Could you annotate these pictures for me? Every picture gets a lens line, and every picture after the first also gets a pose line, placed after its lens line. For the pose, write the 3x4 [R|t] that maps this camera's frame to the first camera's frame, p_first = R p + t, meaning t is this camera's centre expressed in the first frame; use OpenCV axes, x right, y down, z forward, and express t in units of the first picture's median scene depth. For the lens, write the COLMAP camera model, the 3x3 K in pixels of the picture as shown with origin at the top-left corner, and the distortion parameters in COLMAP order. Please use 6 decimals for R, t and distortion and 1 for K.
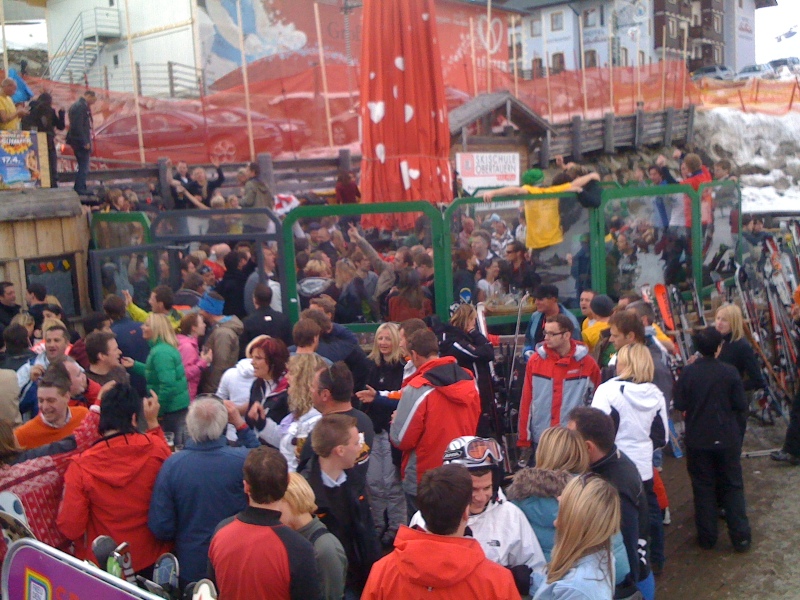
lens RADIAL K [[864.6, 0, 384.7], [0, 864.6, 280.8], [0, 0, 1]] dist [0.101296, -0.376468]
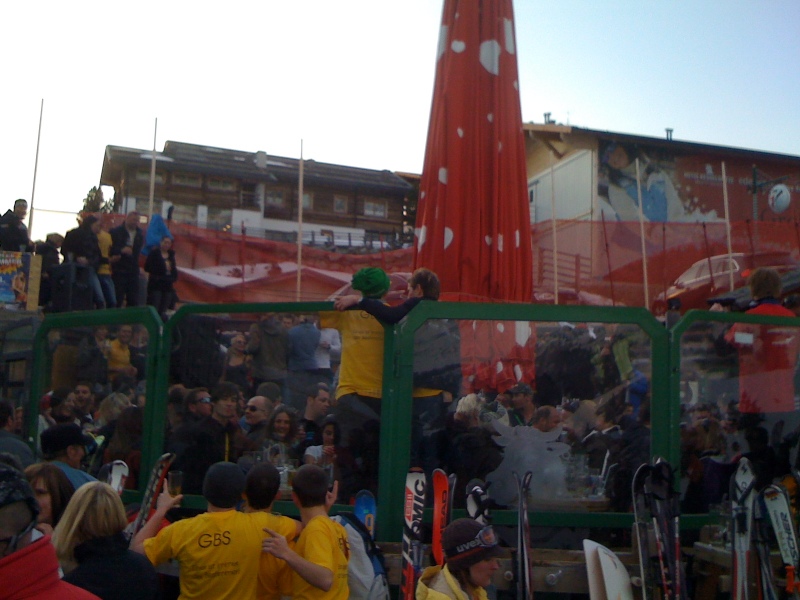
lens RADIAL K [[864.6, 0, 384.7], [0, 864.6, 280.8], [0, 0, 1]] dist [0.101296, -0.376468]
pose [[0.829582, -0.001271, -0.558383, 0.394178], [-0.133251, 0.970656, -0.200178, -0.000649], [0.542252, 0.240469, 0.805069, 0.373740]]
